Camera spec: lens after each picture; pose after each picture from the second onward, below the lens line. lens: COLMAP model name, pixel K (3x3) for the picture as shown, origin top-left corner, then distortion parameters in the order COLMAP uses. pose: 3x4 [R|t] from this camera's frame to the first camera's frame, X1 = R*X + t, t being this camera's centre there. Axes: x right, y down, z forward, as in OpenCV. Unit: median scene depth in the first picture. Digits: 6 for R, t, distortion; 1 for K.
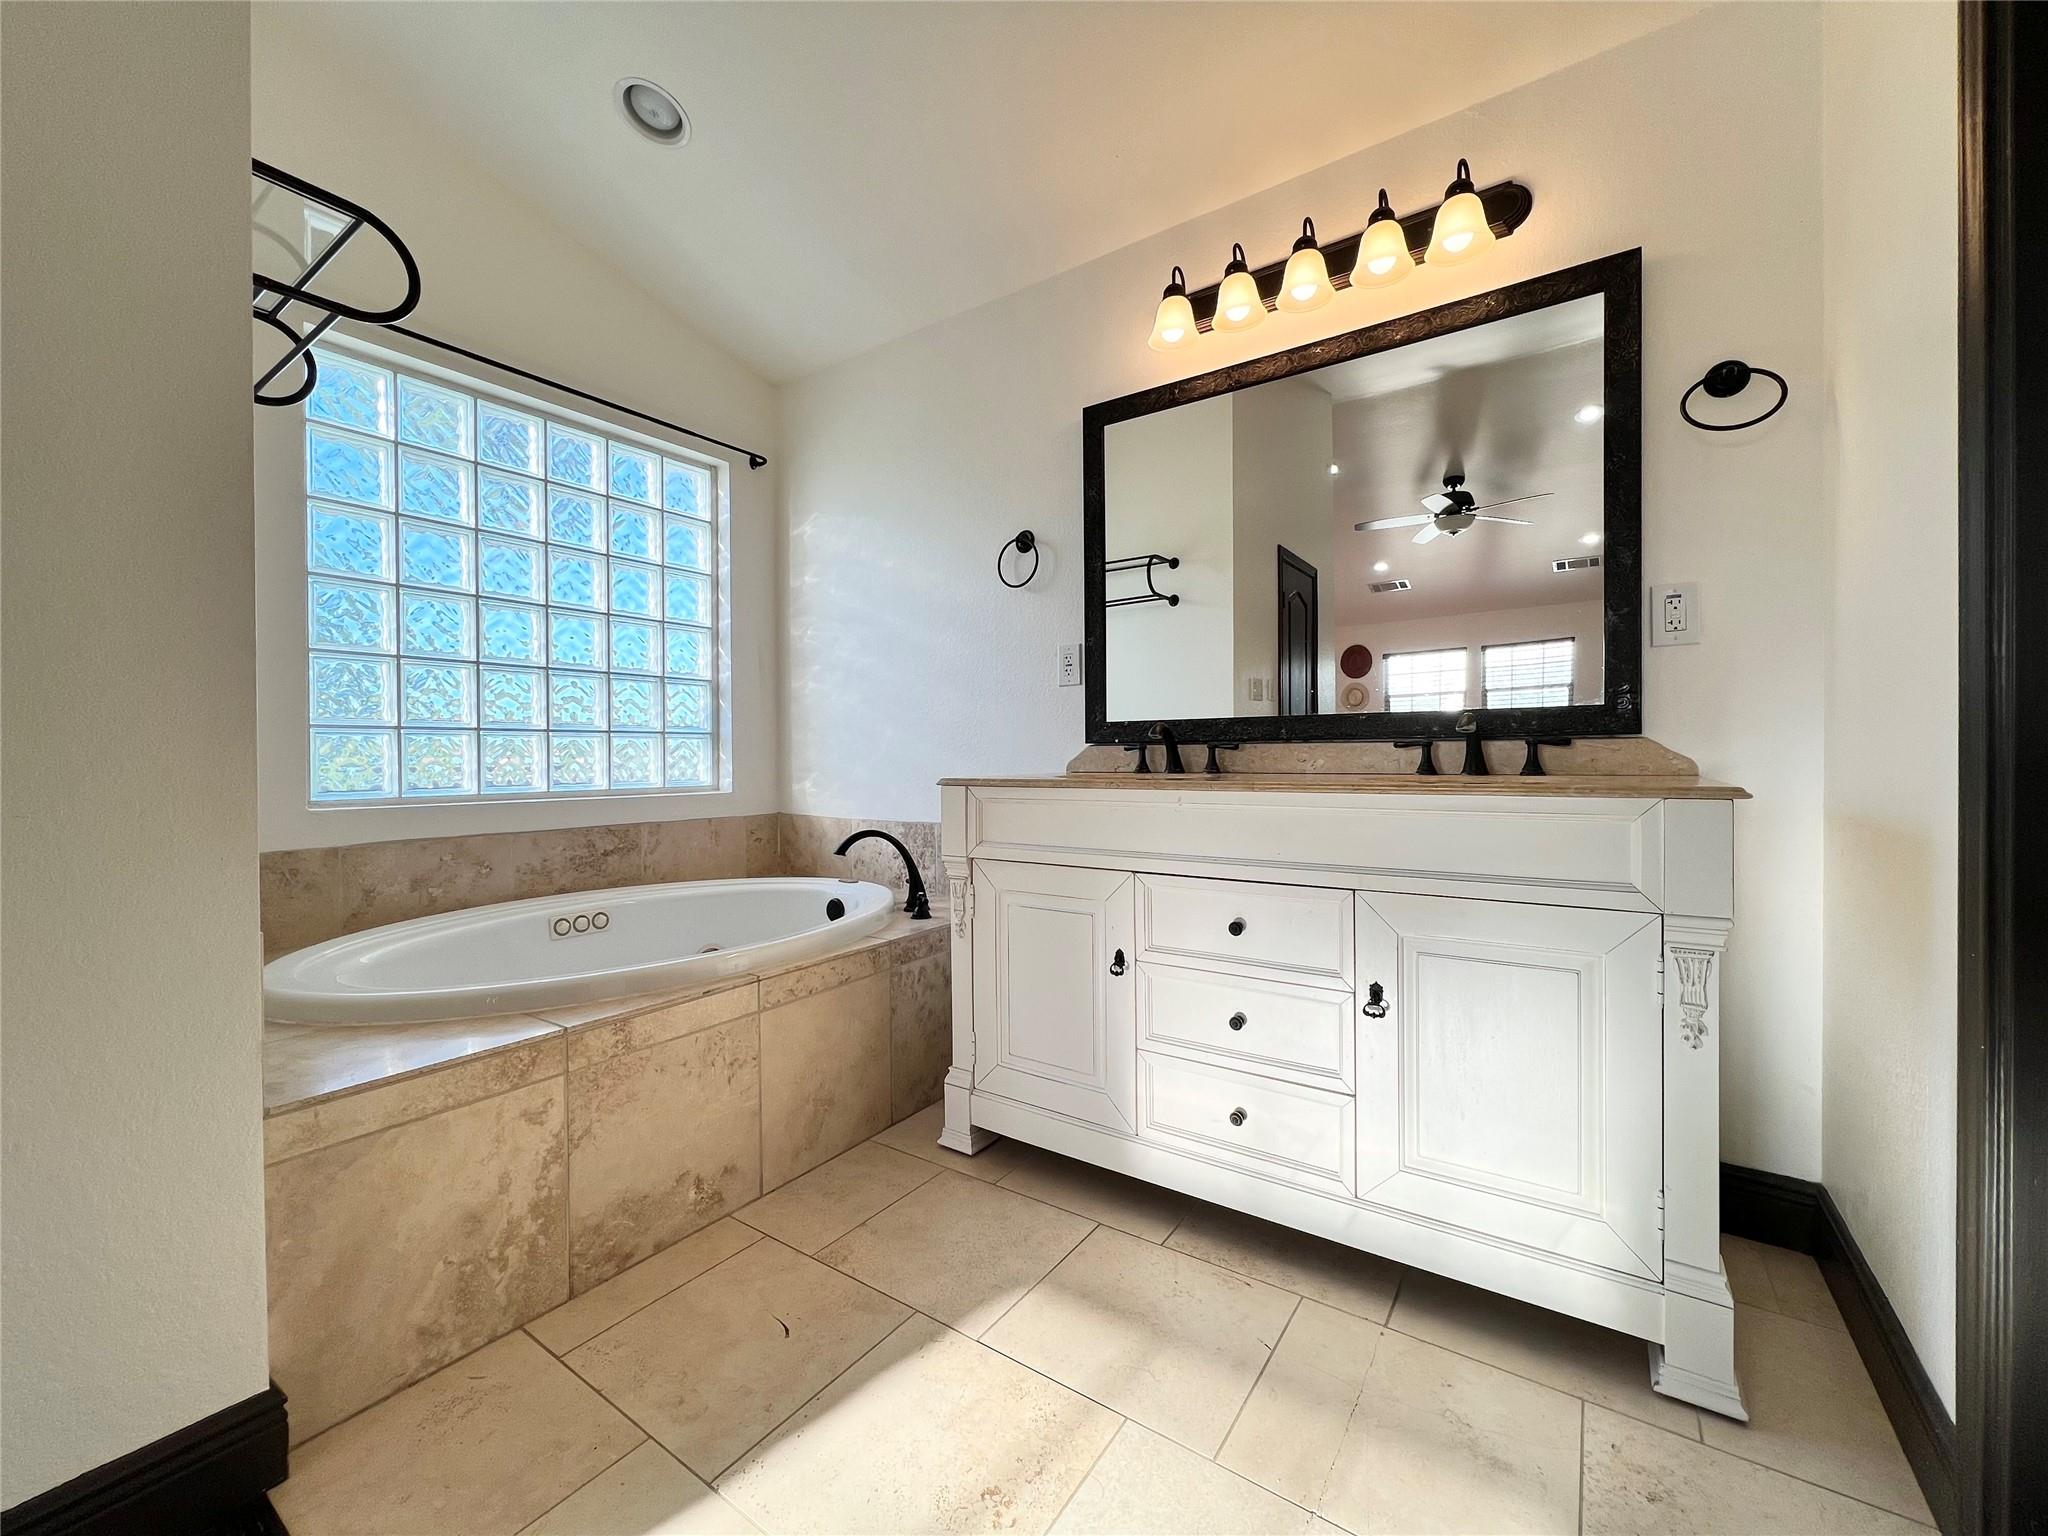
lens RADIAL K [[823.0, 0, 1025.3], [0, 823.0, 761.1], [0, 0, 1]] dist [-0.001417, 0.000334]
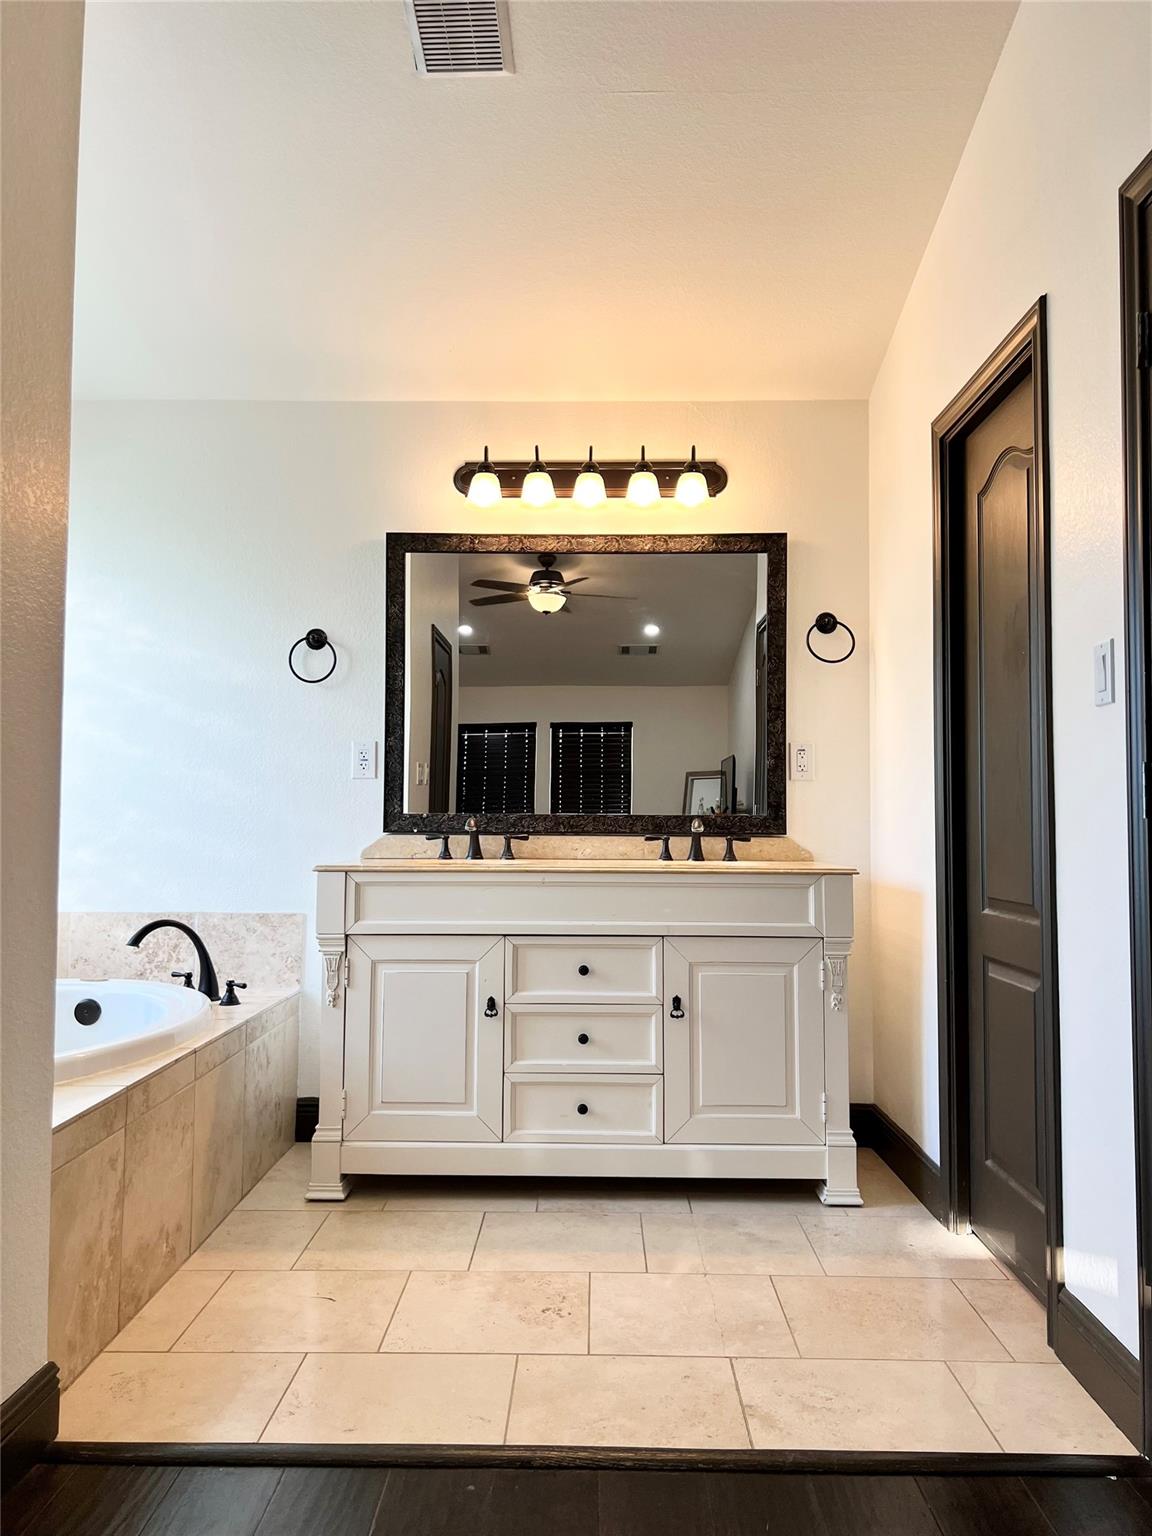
lens RADIAL K [[1149.5, 0, 571.6], [0, 1149.5, 764.4], [0, 0, 1]] dist [0.050879, -0.058974]
pose [[0.831512, 0.042008, 0.553916, -0.708827], [-0.007817, 0.997923, -0.063946, -0.019631], [-0.555452, 0.048841, 0.830113, -0.527768]]
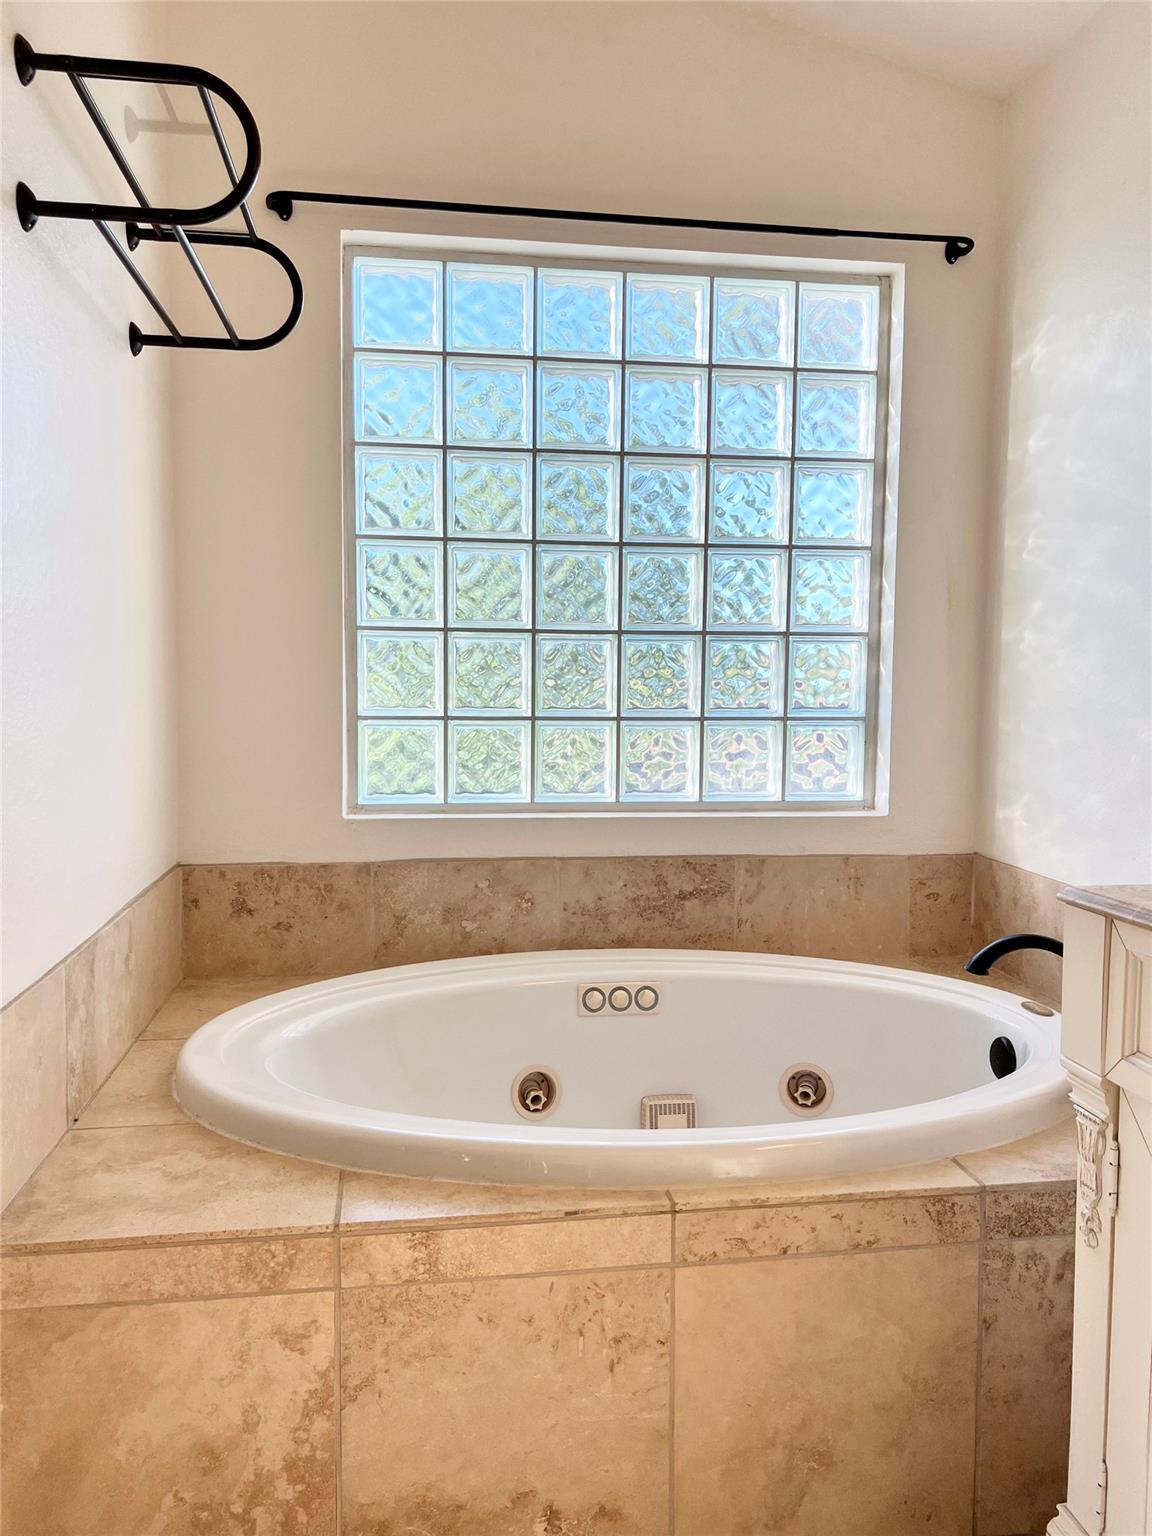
lens RADIAL K [[1149.5, 0, 579.0], [0, 1149.5, 768.6], [0, 0, 1]] dist [0.050879, -0.058974]
pose [[0.681952, 0.065378, -0.728469, 0.176420], [-0.018562, 0.997223, 0.072121, -0.086318], [0.731161, -0.035661, 0.681272, 0.380557]]
